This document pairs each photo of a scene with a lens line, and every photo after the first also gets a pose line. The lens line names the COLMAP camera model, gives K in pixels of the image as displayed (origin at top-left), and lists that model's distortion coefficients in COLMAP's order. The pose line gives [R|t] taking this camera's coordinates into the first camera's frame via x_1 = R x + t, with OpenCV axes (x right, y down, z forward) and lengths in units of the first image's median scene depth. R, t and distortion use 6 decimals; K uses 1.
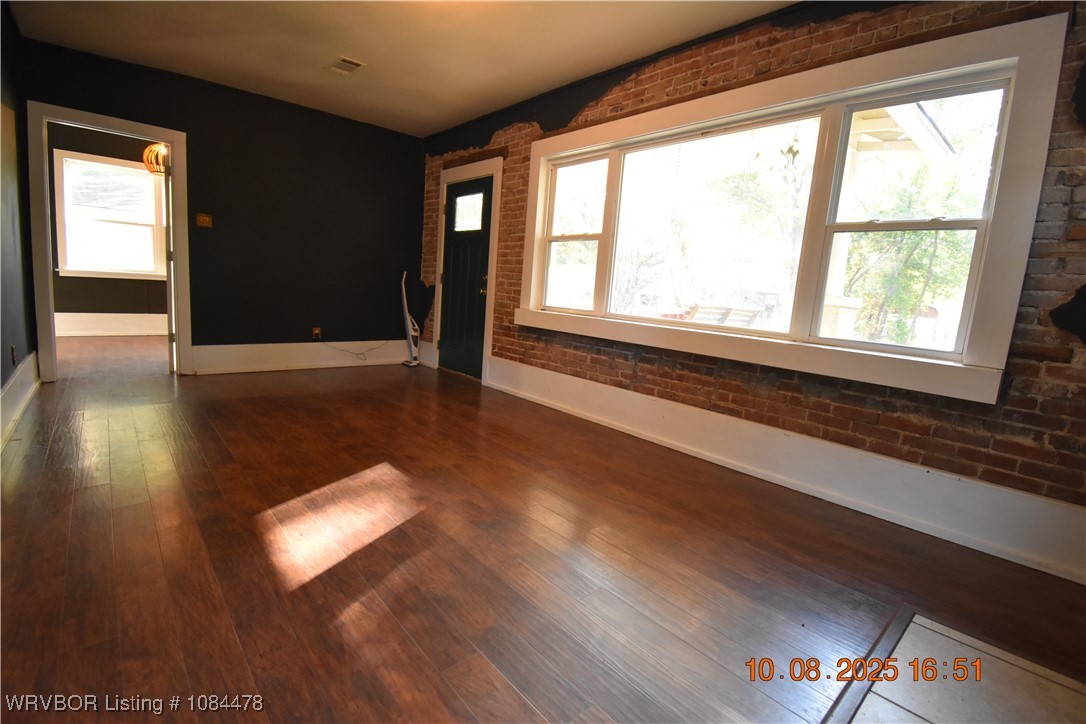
lens RADIAL K [[482.4, 0, 546.5], [0, 482.4, 361.9], [0, 0, 1]] dist [0.025162, -0.025593]
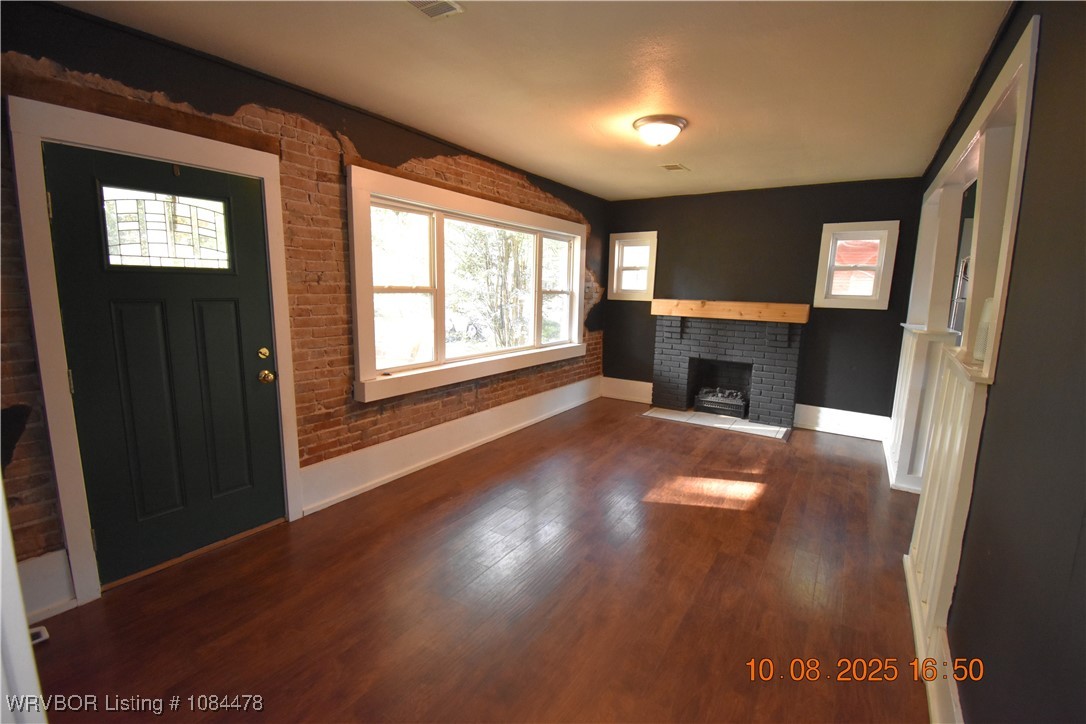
lens RADIAL K [[482.4, 0, 546.5], [0, 482.4, 361.9], [0, 0, 1]] dist [0.025162, -0.025593]
pose [[-0.258930, -0.227743, 0.938663, -1.201759], [0.100568, 0.960167, 0.260702, -0.443192], [-0.960646, 0.161903, -0.225713, 1.263137]]
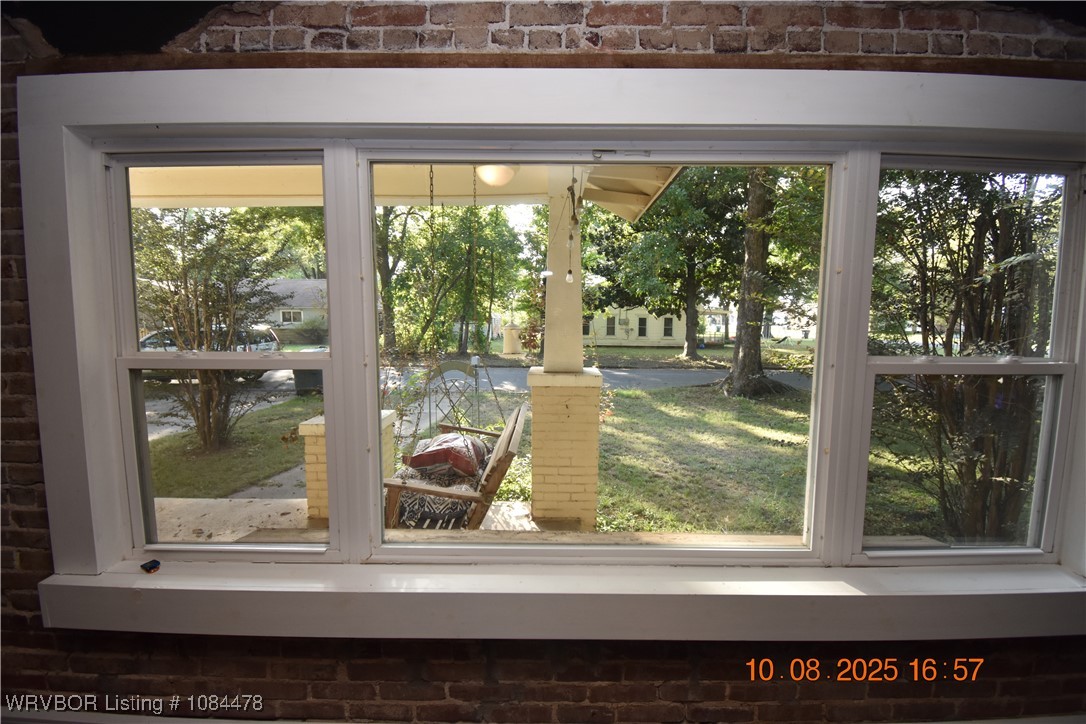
lens RADIAL K [[484.5, 0, 542.9], [0, 484.5, 364.2], [0, 0, 1]] dist [0.024169, -0.026811]
pose [[0.675210, -0.143663, 0.723500, -0.065821], [0.155035, 0.986581, 0.051215, -0.310481], [-0.721149, 0.077587, 0.688422, 0.747910]]
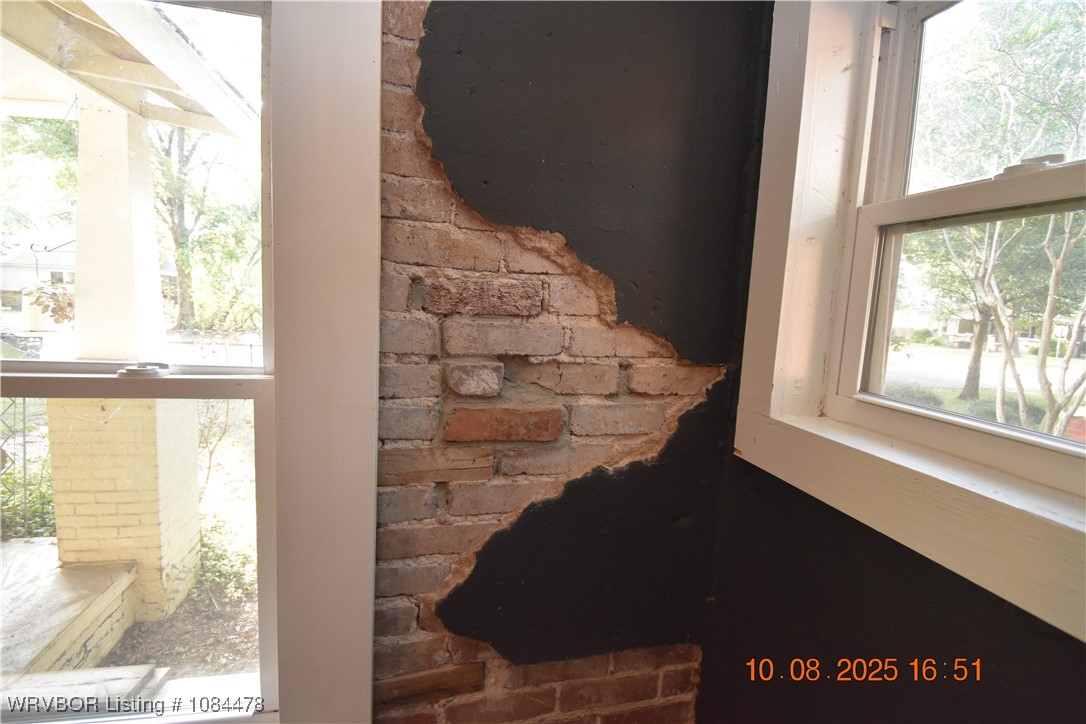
lens RADIAL K [[482.1, 0, 545.6], [0, 482.1, 361.8], [0, 0, 1]] dist [0.028229, -0.029739]
pose [[0.478148, -0.156703, 0.864187, 0.481107], [0.112425, 0.986780, 0.116729, -0.228367], [-0.871054, 0.041343, 0.489444, 0.442753]]
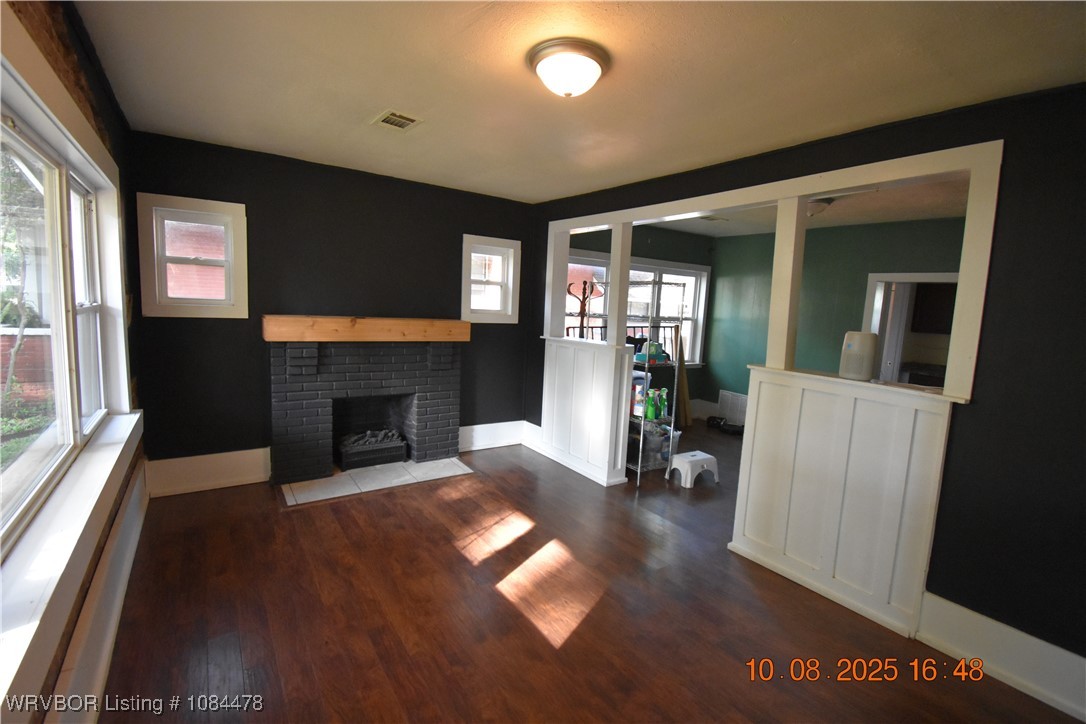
lens RADIAL K [[482.1, 0, 545.6], [0, 482.1, 361.8], [0, 0, 1]] dist [0.028229, -0.029739]
pose [[-0.984563, -0.134614, 0.111872, -0.281390], [-0.099637, 0.956528, 0.274091, -0.426632], [-0.143905, 0.258713, -0.955175, 1.443615]]
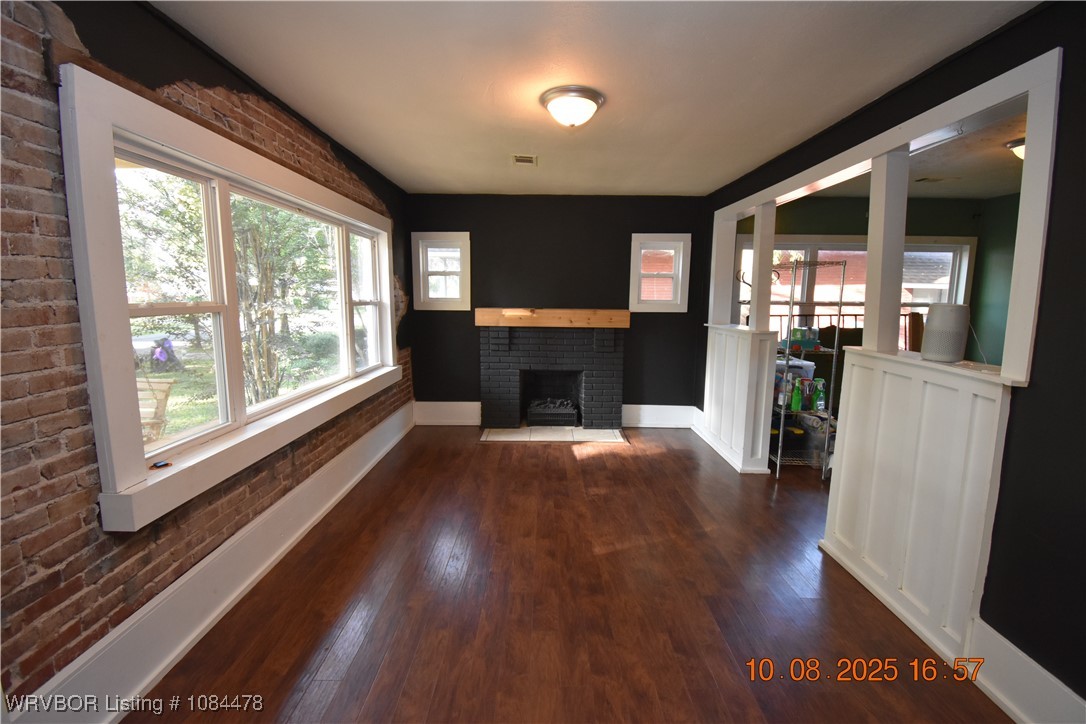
lens RADIAL K [[482.4, 0, 546.5], [0, 482.4, 361.9], [0, 0, 1]] dist [0.025162, -0.025593]
pose [[-0.739615, -0.170339, 0.651118, -0.779583], [0.036811, 0.955756, 0.291849, -0.446807], [-0.672023, 0.239824, -0.700621, 1.449828]]
